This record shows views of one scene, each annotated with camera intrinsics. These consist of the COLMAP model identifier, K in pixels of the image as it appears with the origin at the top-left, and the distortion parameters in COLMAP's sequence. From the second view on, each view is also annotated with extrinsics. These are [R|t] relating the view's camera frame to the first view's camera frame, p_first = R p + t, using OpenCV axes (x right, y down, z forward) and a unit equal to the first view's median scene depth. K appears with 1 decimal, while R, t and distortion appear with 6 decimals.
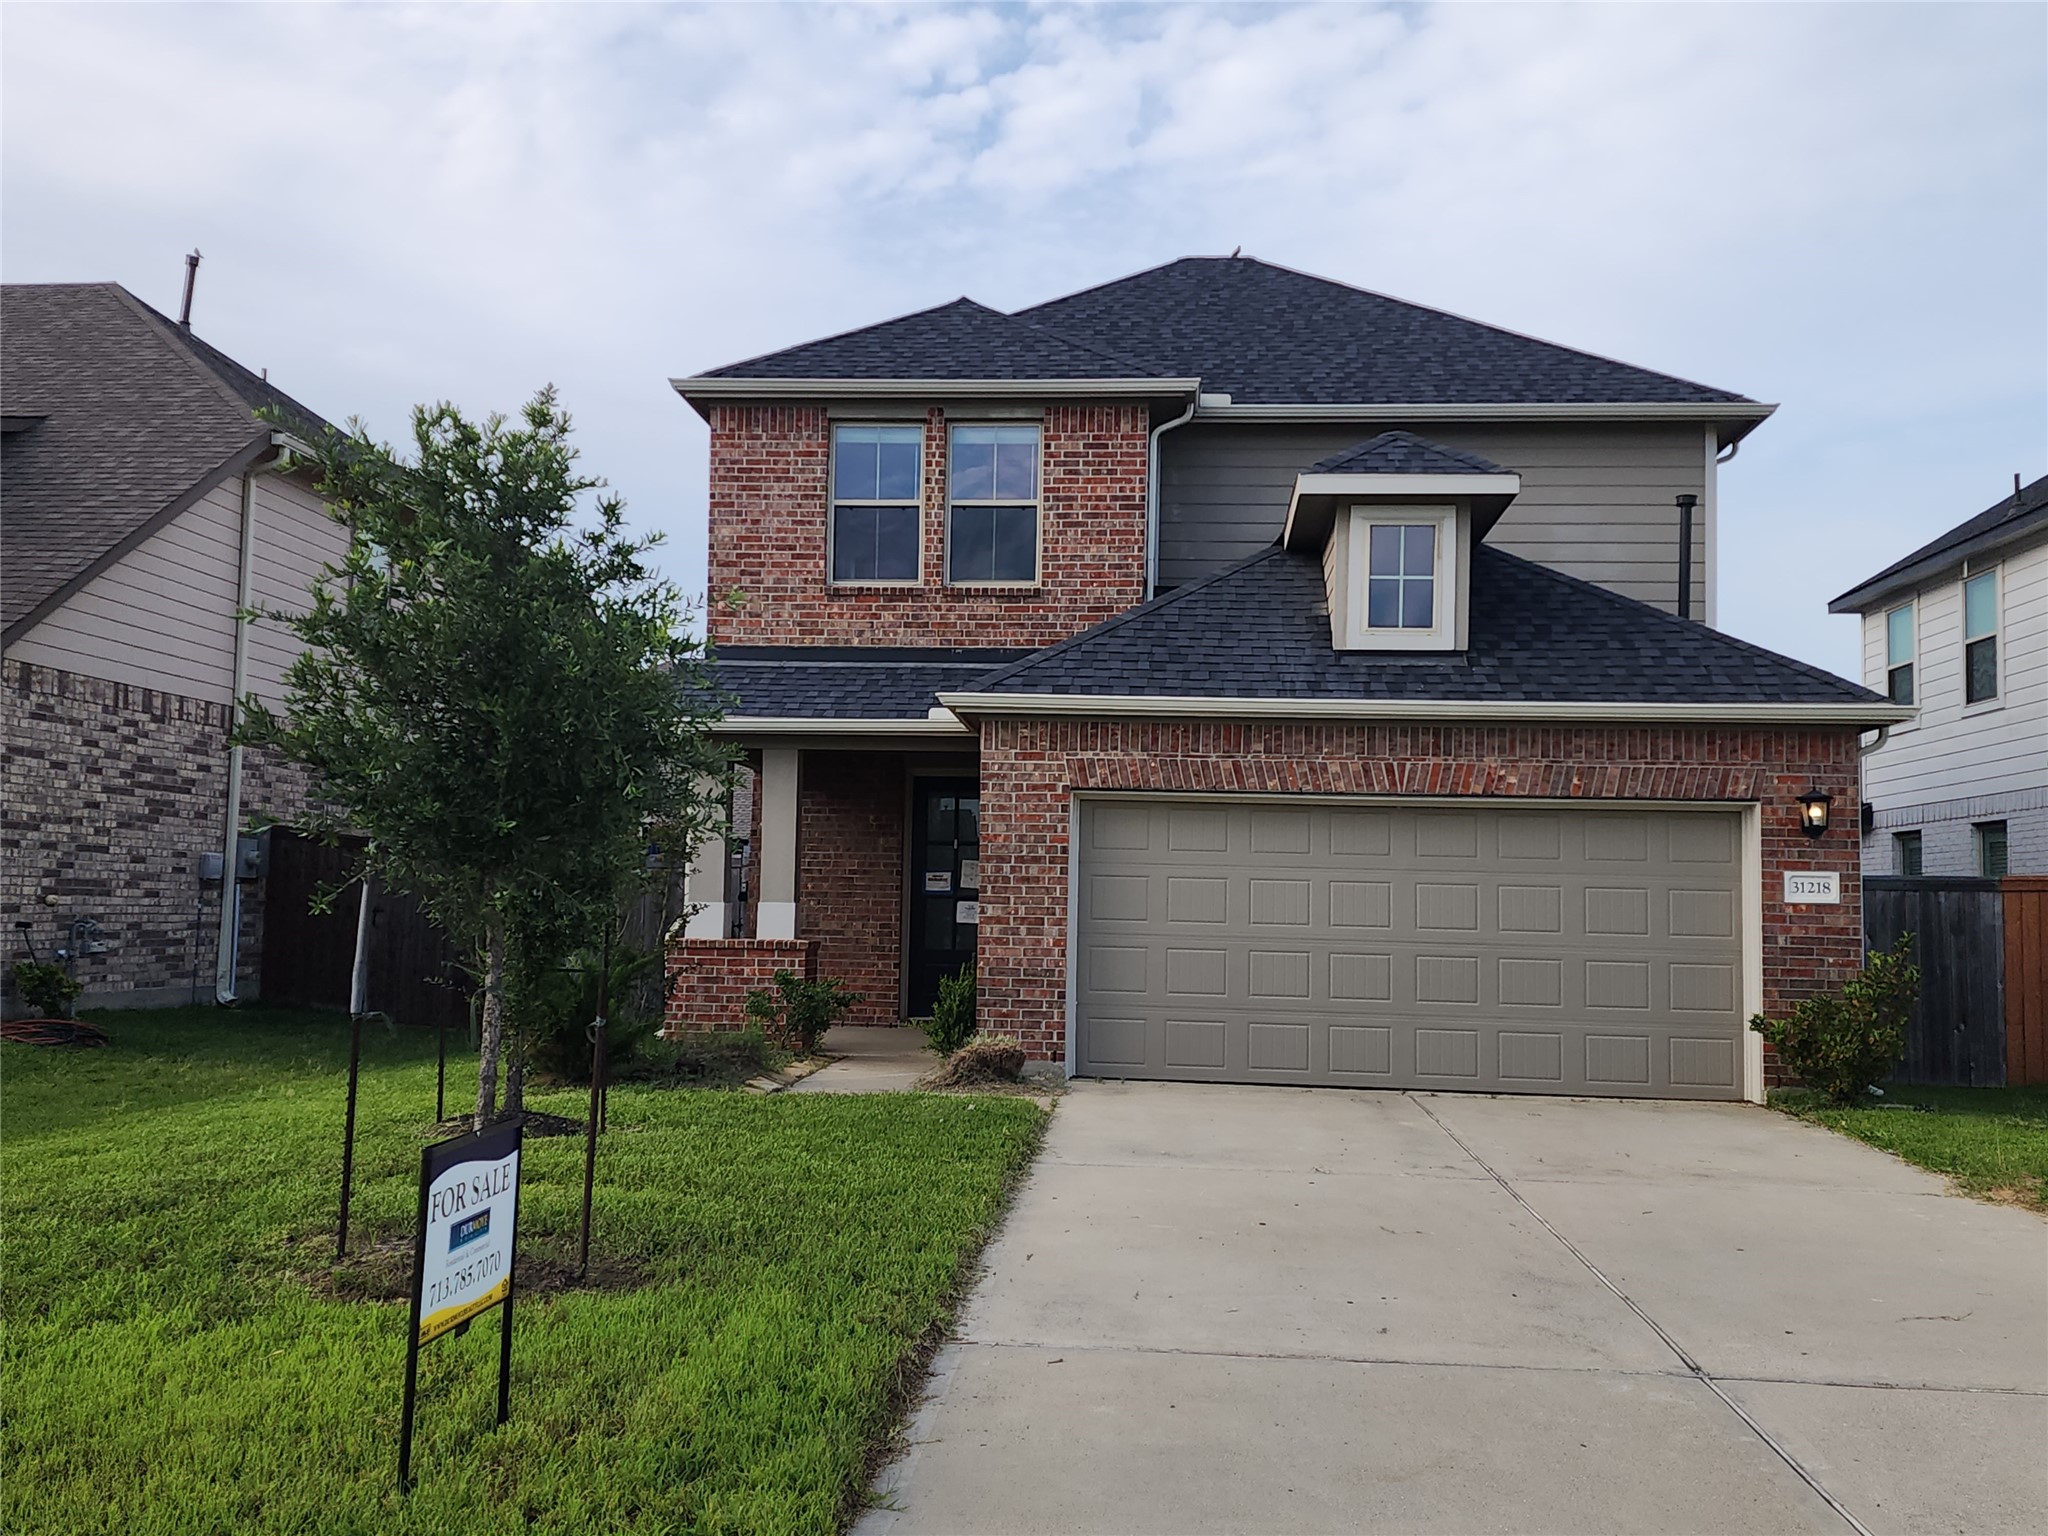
lens RADIAL K [[1953.2, 0, 1019.5], [0, 1953.2, 764.1], [0, 0, 1]] dist [0.084397, 0.000000]
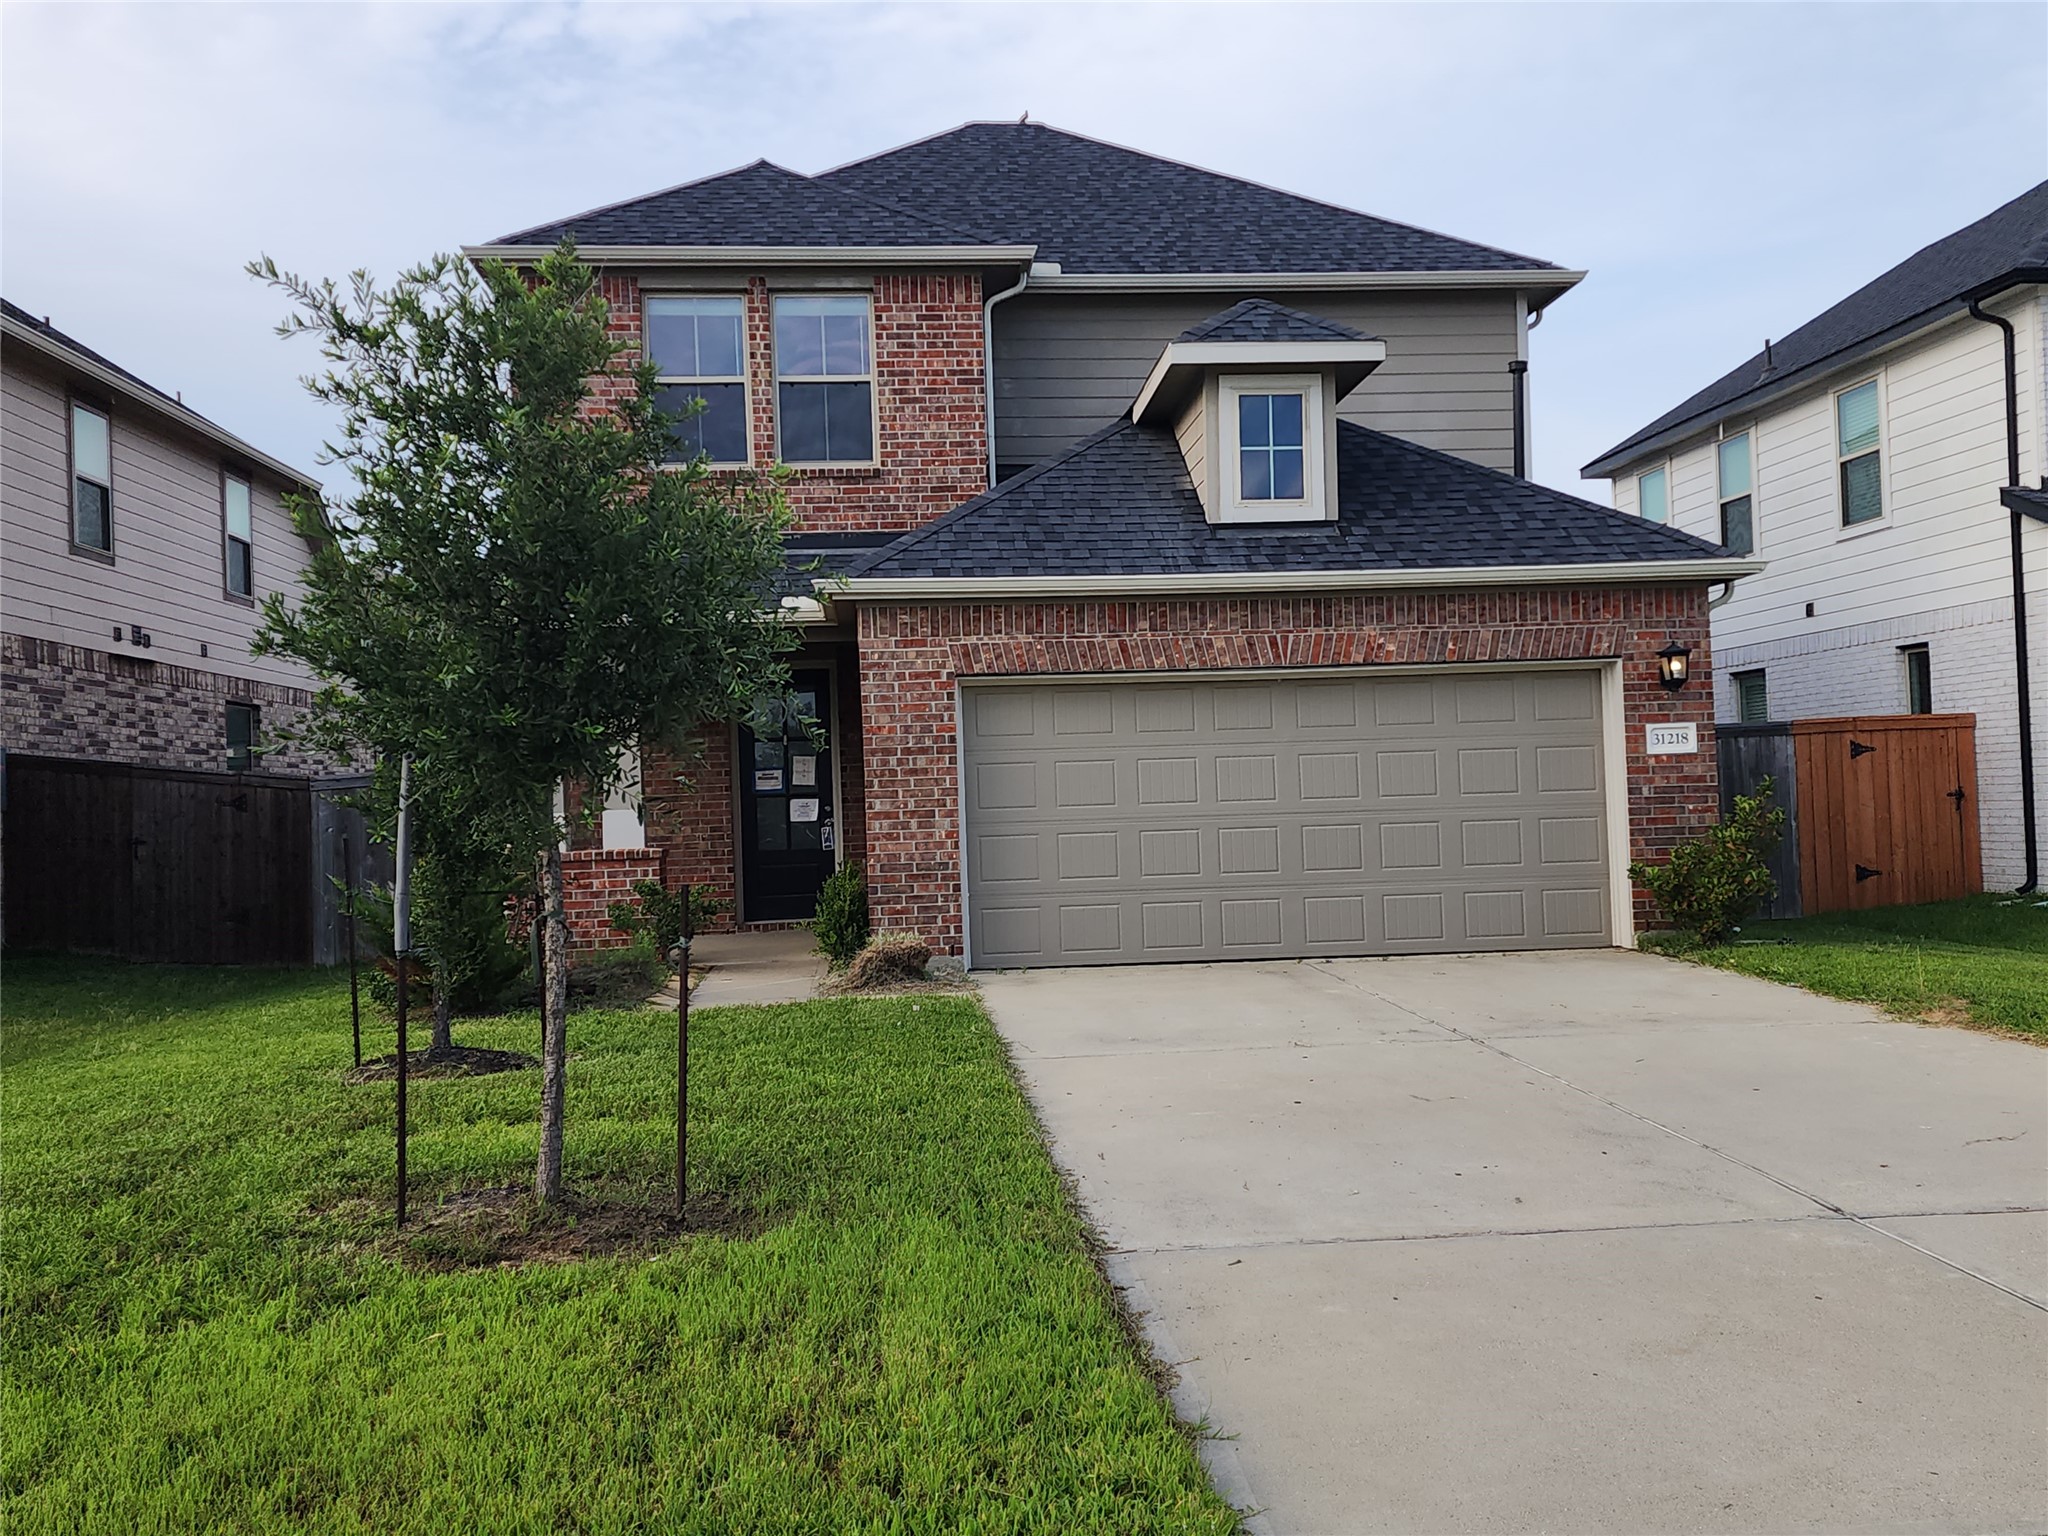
lens RADIAL K [[1953.2, 0, 1042.3], [0, 1953.2, 756.0], [0, 0, 1]] dist [0.084397, 0.000000]
pose [[0.982475, -0.049630, 0.179666, -0.105019], [0.040218, 0.997640, 0.055654, 0.000448], [-0.182004, -0.047453, 0.982152, 0.041388]]
